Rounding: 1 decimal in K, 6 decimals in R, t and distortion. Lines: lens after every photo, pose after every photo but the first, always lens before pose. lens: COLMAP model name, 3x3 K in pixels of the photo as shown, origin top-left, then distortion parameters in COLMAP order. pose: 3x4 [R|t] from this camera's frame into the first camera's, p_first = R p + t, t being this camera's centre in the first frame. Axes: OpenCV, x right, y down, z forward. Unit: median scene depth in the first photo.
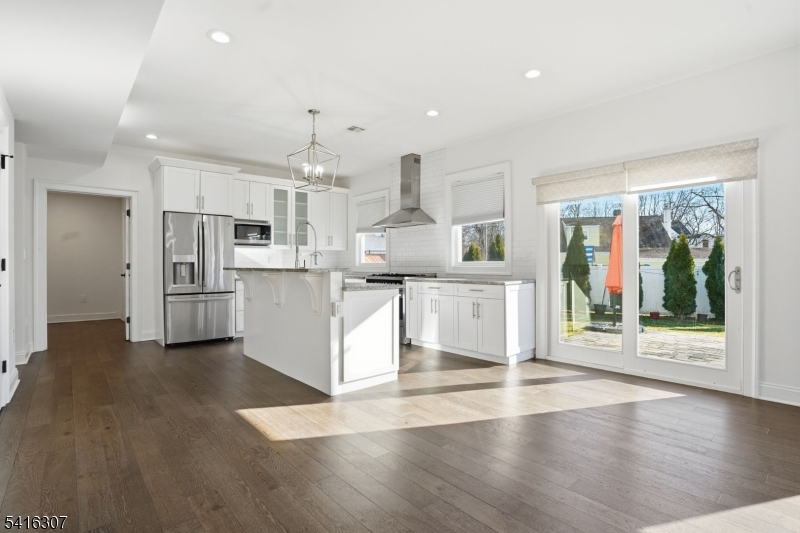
lens RADIAL K [[385.3, 0, 400.0], [0, 385.3, 266.5], [0, 0, 1]] dist [-0.000082, 0.000283]
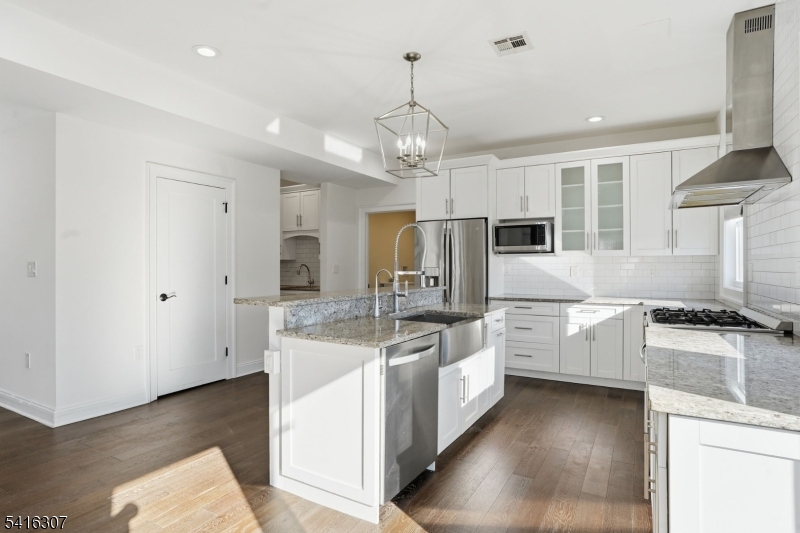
lens RADIAL K [[428.4, 0, 376.4], [0, 428.4, 264.2], [0, 0, 1]] dist [-0.024030, 0.000603]
pose [[0.313776, 0.001848, -0.949495, 0.293358], [-0.011844, 0.999928, -0.001968, -0.028219], [0.949423, 0.011863, 0.313776, 0.465522]]
